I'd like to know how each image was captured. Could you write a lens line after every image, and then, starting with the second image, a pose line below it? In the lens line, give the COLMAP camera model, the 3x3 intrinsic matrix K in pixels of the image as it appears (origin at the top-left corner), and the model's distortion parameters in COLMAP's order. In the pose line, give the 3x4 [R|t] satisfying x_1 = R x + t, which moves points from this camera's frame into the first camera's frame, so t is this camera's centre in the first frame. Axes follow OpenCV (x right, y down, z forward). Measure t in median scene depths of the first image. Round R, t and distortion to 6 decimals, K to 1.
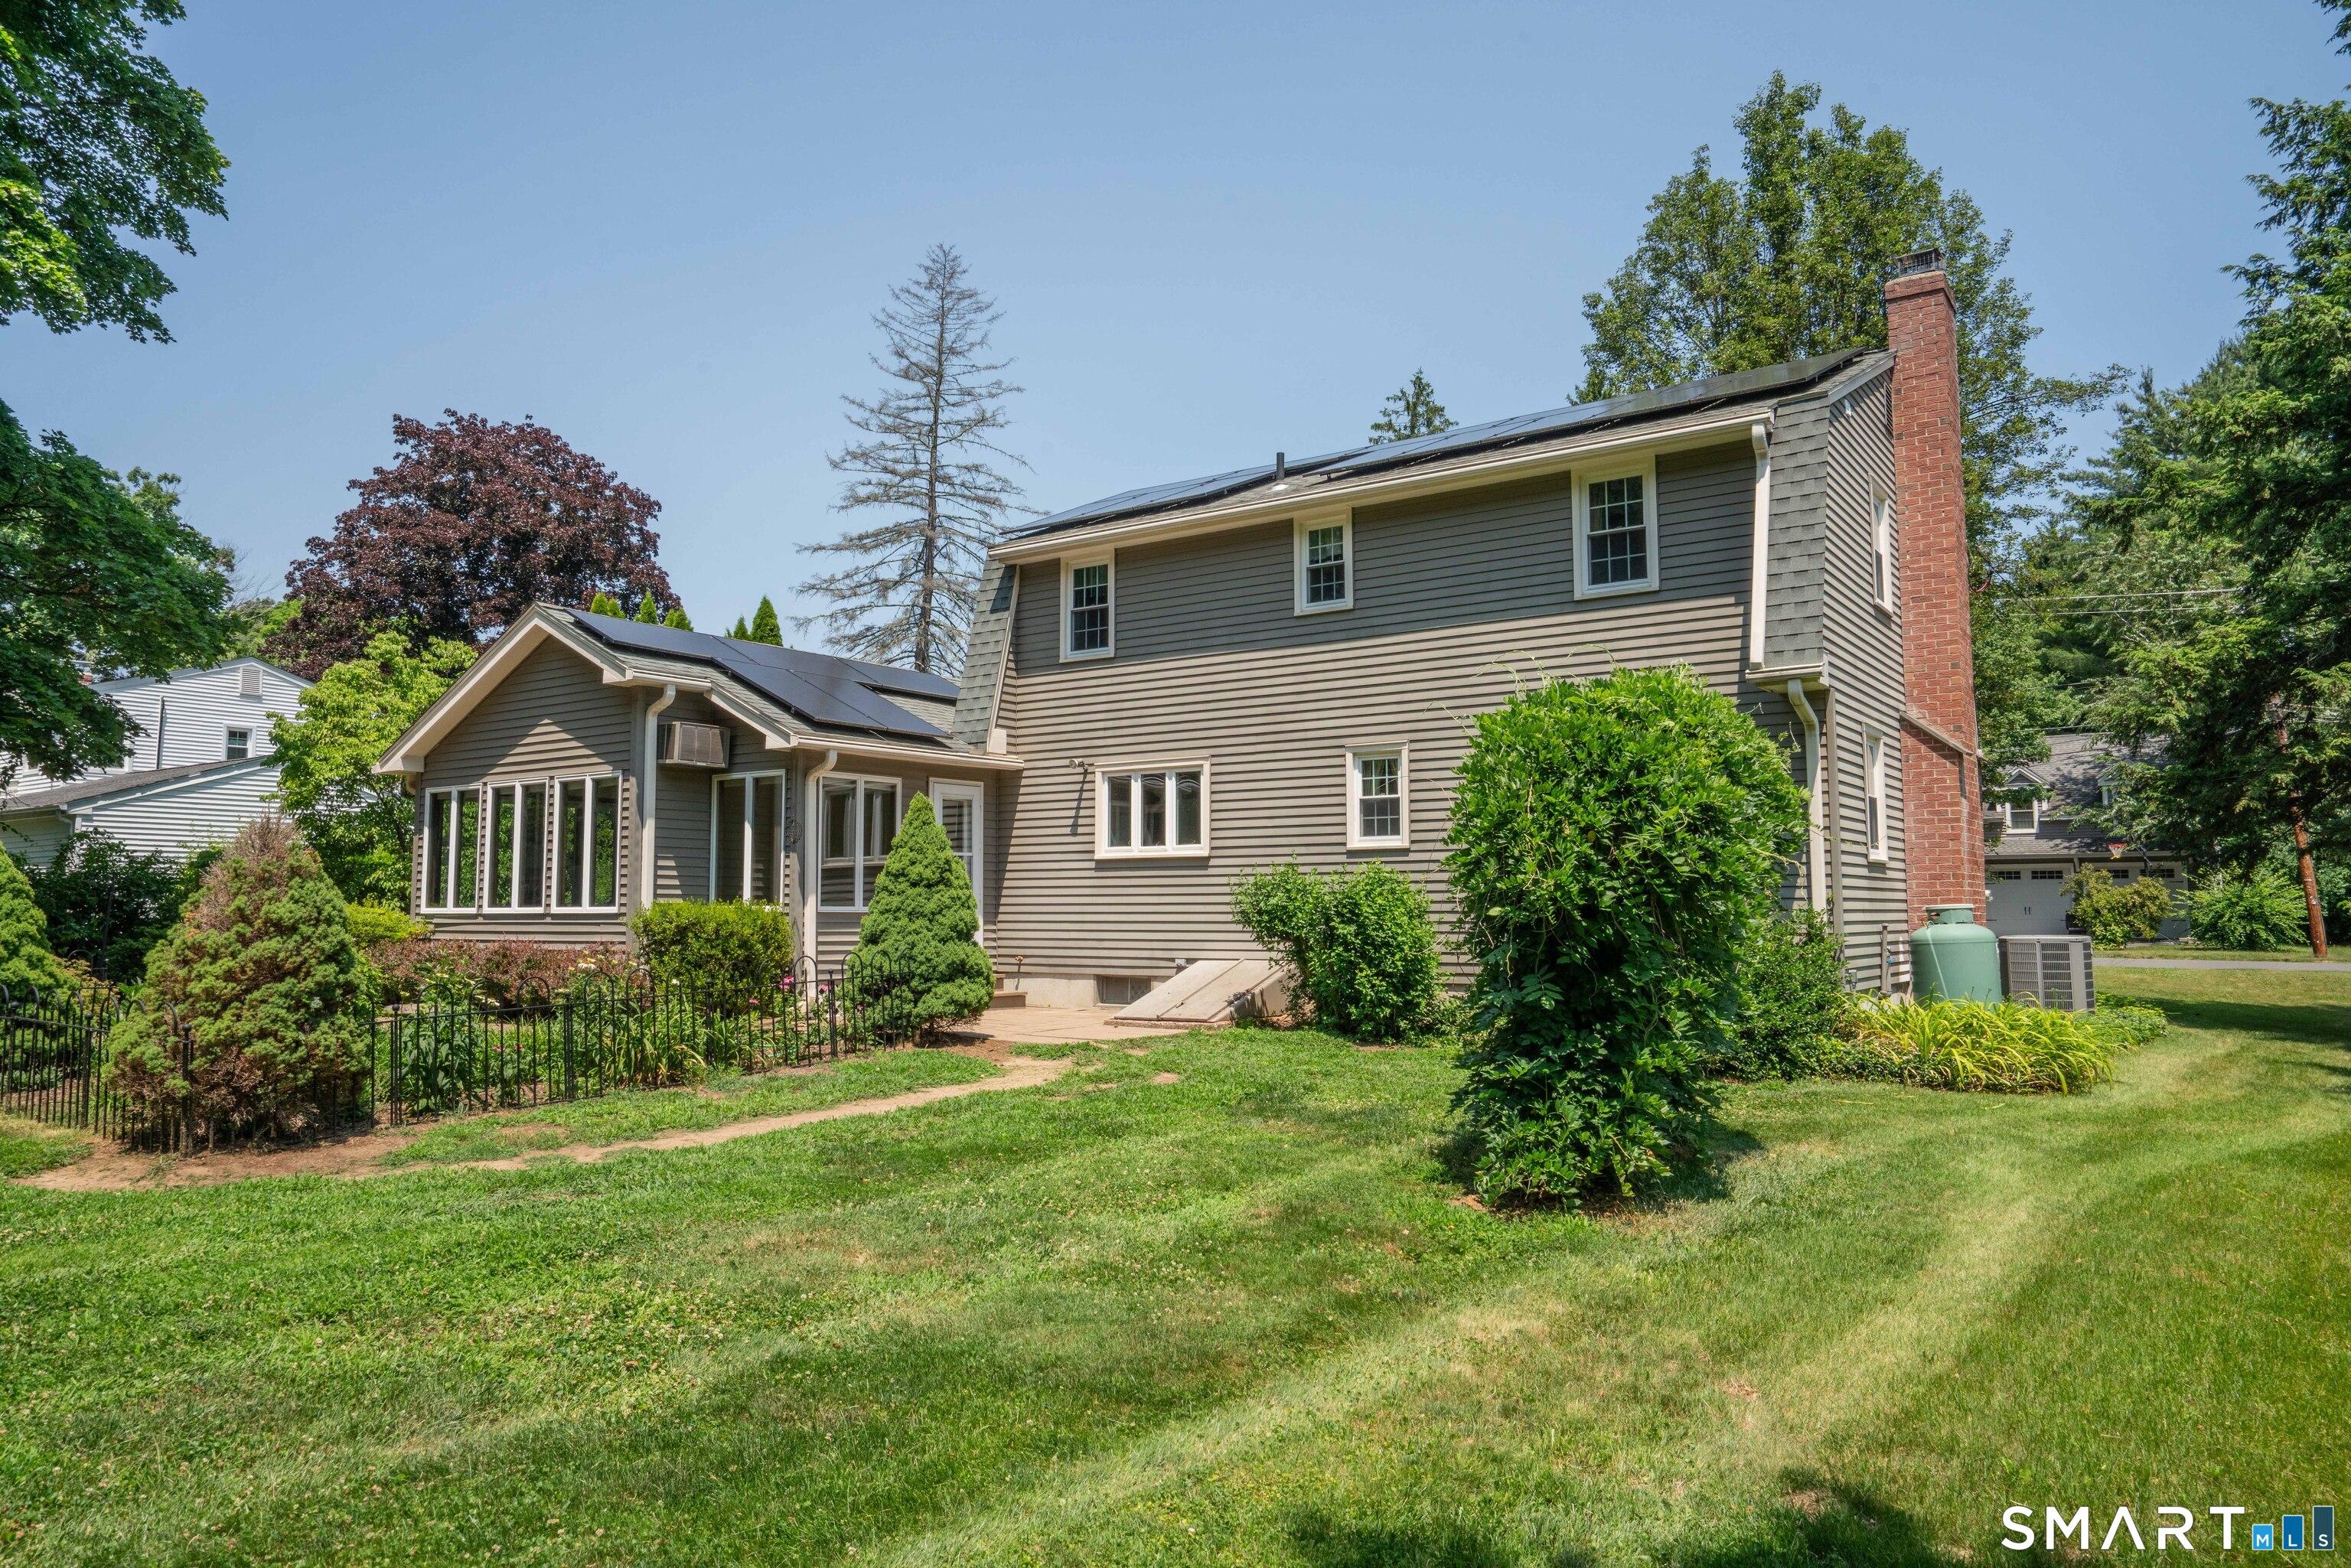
lens RADIAL K [[1583.1, 0, 1173.6], [0, 1583.1, 781.0], [0, 0, 1]] dist [0.008358, -0.002345]
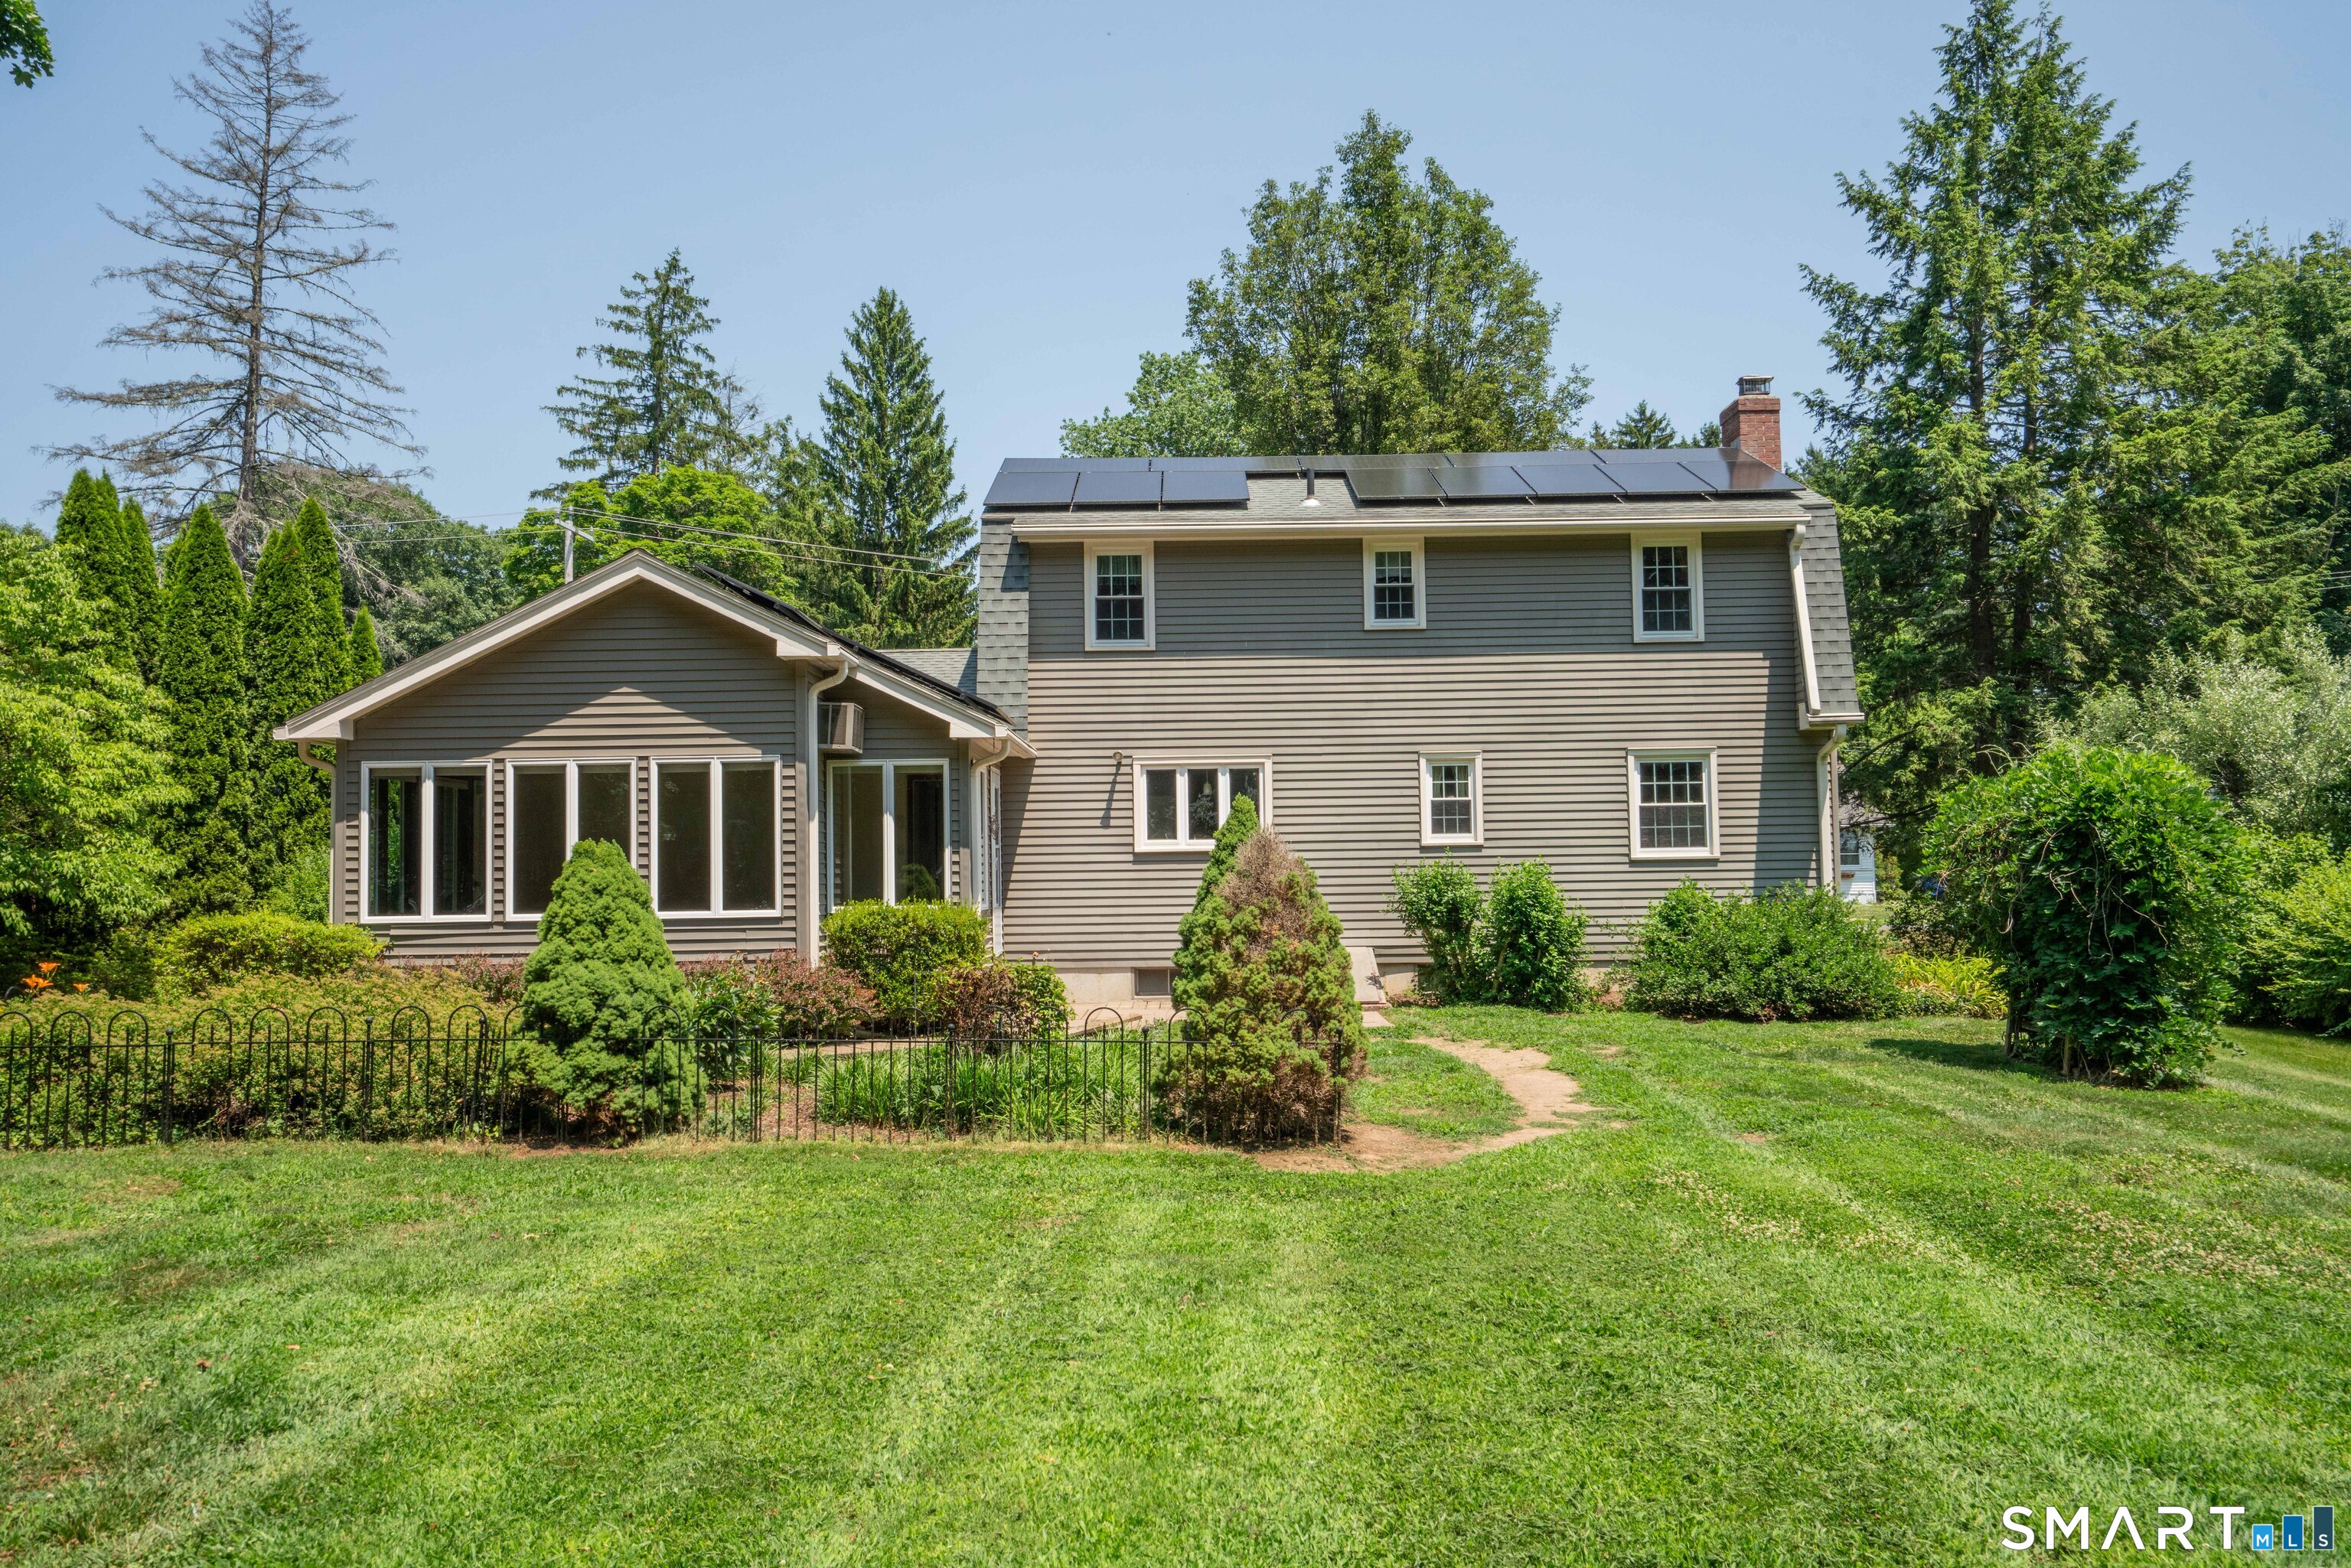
lens RADIAL K [[1938.7, 0, 1174.5], [0, 1938.7, 787.2], [0, 0, 1]] dist [0.047424, 0.002176]
pose [[0.804785, 0.016908, 0.593325, -0.796032], [-0.035227, 0.999193, 0.019308, -0.016889], [-0.592520, -0.036440, 0.804731, 0.003665]]
